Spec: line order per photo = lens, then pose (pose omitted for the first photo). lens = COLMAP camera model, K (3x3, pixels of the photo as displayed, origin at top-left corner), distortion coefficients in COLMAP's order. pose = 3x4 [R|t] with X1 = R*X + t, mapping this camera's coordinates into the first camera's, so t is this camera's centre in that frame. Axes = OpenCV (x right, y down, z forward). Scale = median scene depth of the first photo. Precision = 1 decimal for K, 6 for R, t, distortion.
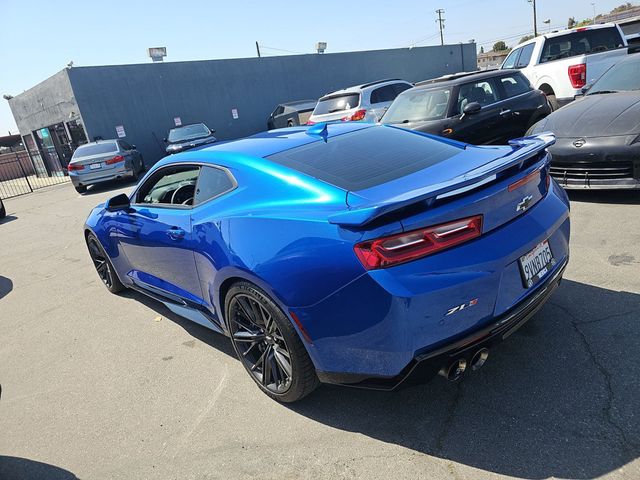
lens RADIAL K [[429.8, 0, 320.0], [0, 429.8, 240.0], [0, 0, 1]] dist [0.054888, -0.052084]
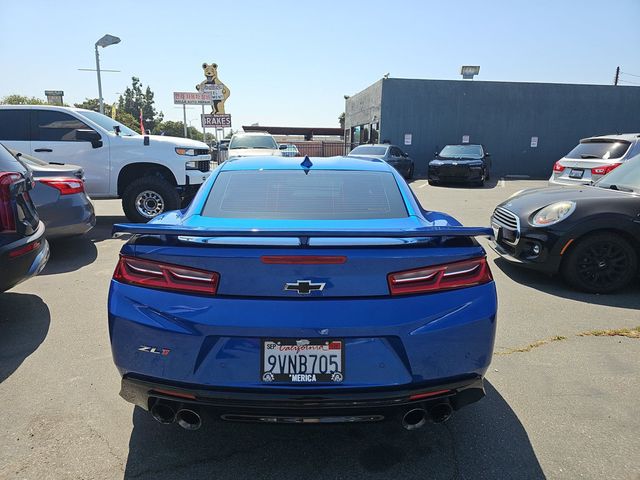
lens RADIAL K [[429.8, 0, 320.0], [0, 429.8, 240.0], [0, 0, 1]] dist [0.054888, -0.052084]
pose [[0.722380, 0.319872, -0.613065, 0.132941], [-0.338639, 0.936633, 0.089676, -0.034823], [0.602902, 0.142828, 0.784926, 0.049639]]
